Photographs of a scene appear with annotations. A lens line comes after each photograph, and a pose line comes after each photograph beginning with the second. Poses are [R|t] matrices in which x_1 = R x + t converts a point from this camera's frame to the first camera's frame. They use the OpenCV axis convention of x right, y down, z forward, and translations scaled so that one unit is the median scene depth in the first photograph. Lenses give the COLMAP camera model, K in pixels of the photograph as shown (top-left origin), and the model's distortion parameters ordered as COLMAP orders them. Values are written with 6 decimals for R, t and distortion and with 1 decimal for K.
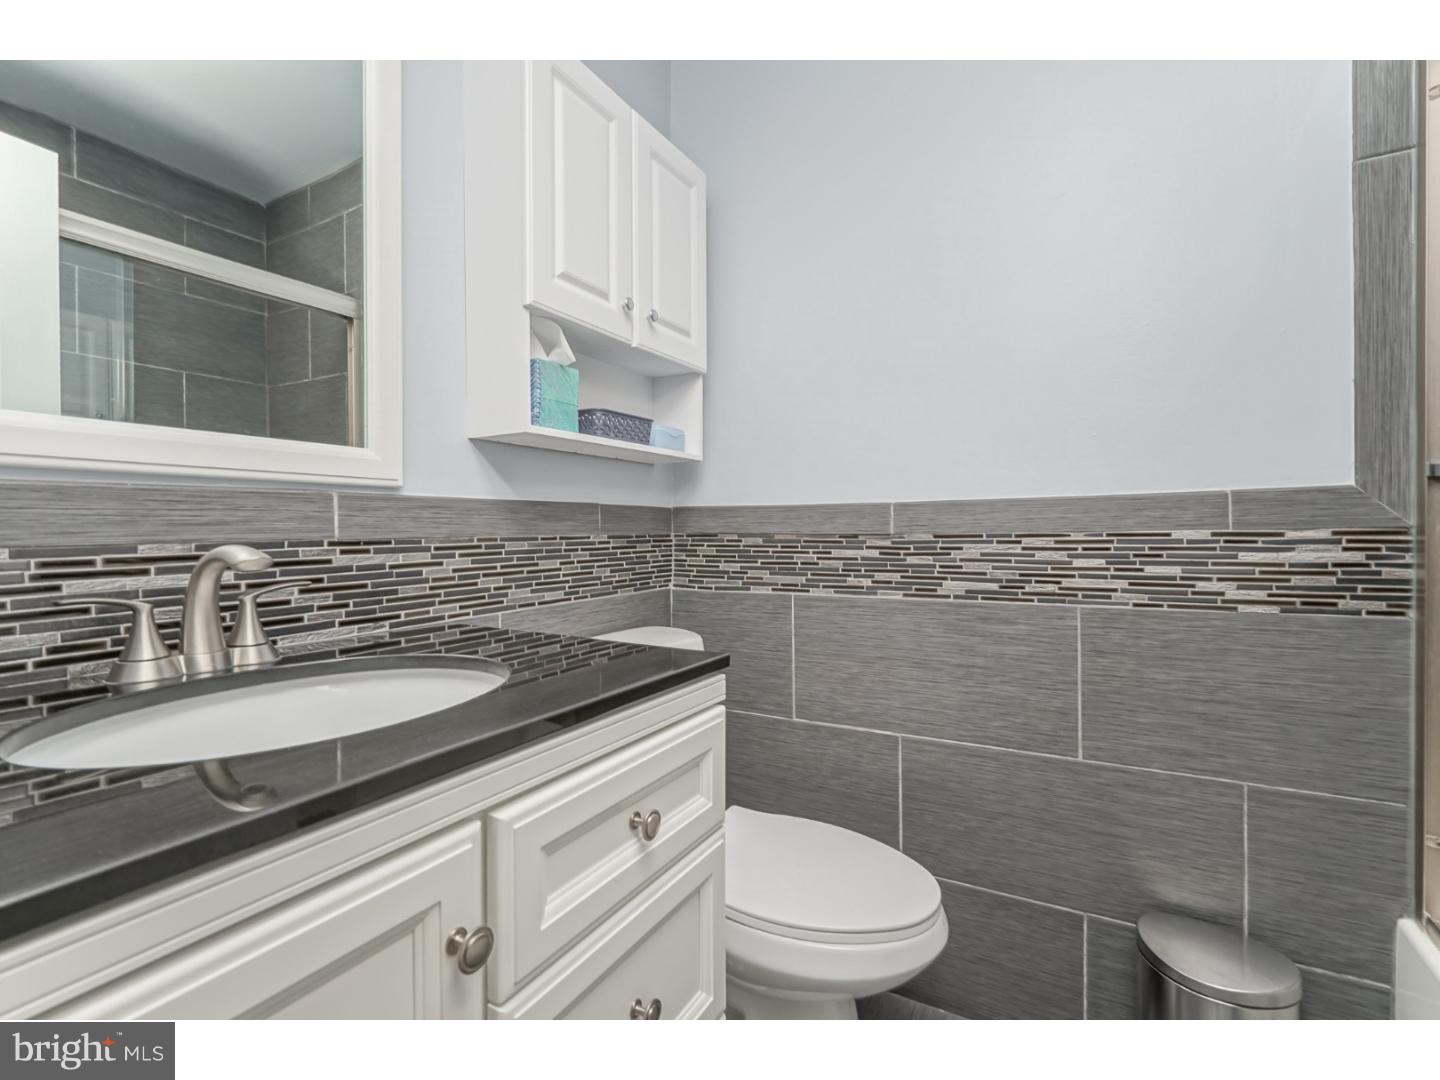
lens RADIAL K [[685.8, 0, 720.2], [0, 685.8, 537.1], [0, 0, 1]] dist [-0.006201, 0.003437]
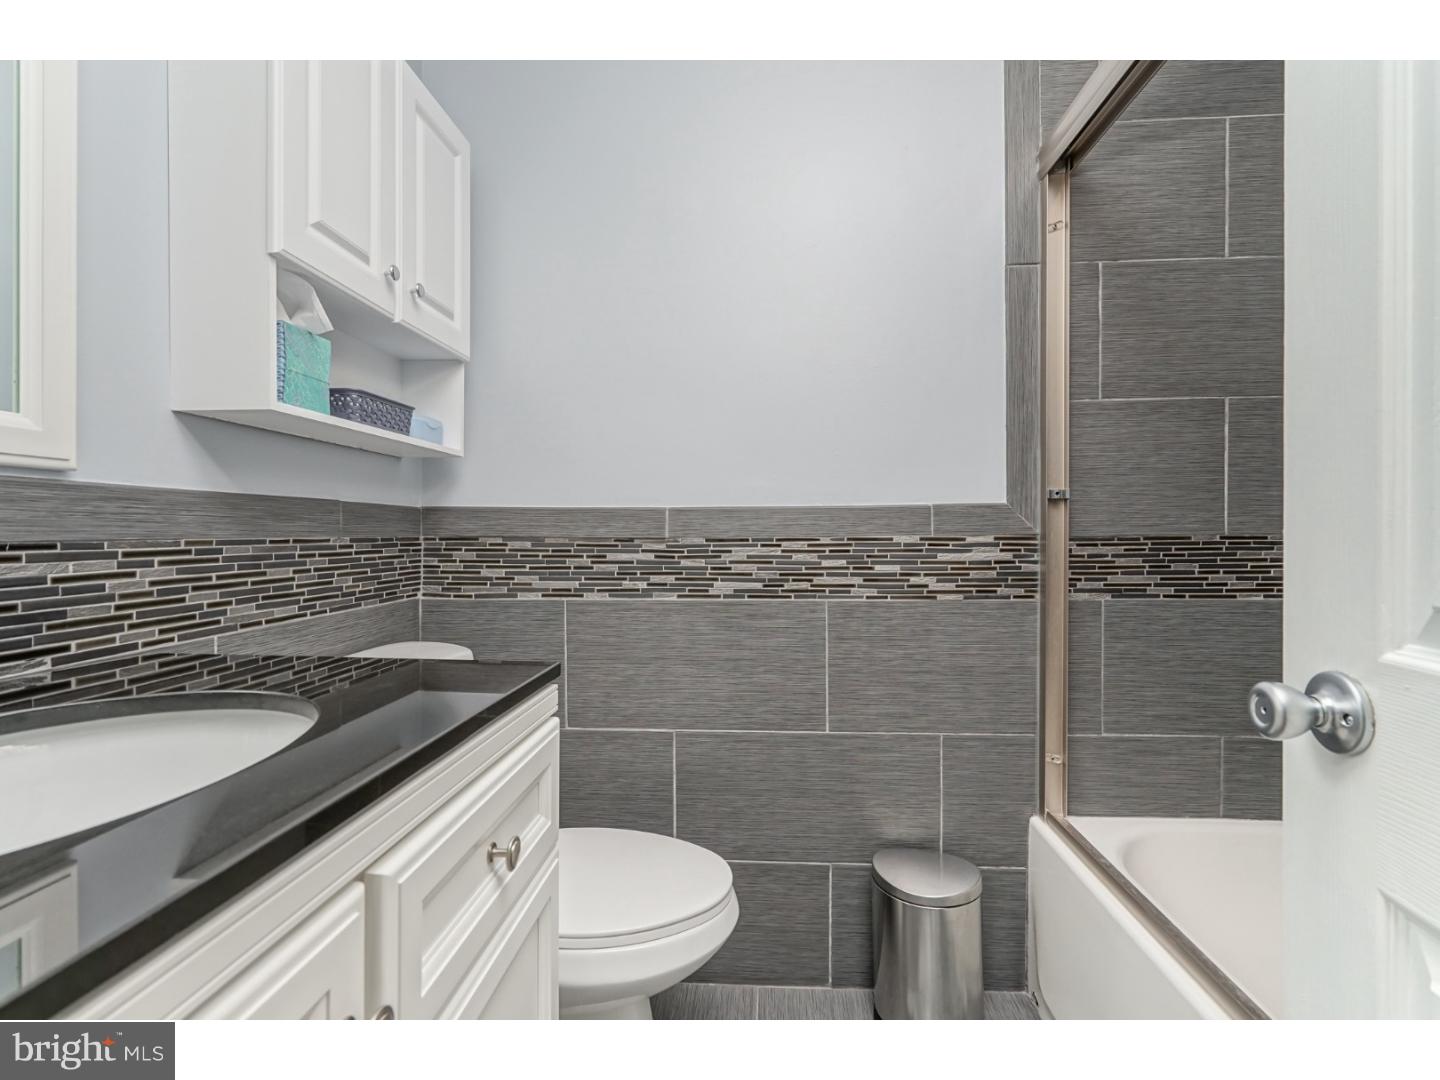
lens RADIAL K [[685.8, 0, 750.4], [0, 685.8, 536.9], [0, 0, 1]] dist [-0.006201, 0.003437]
pose [[0.889842, 0.004889, 0.456242, -0.131995], [-0.002325, 0.999978, -0.006182, 0.000345], [-0.456262, 0.004440, 0.889834, 0.020861]]
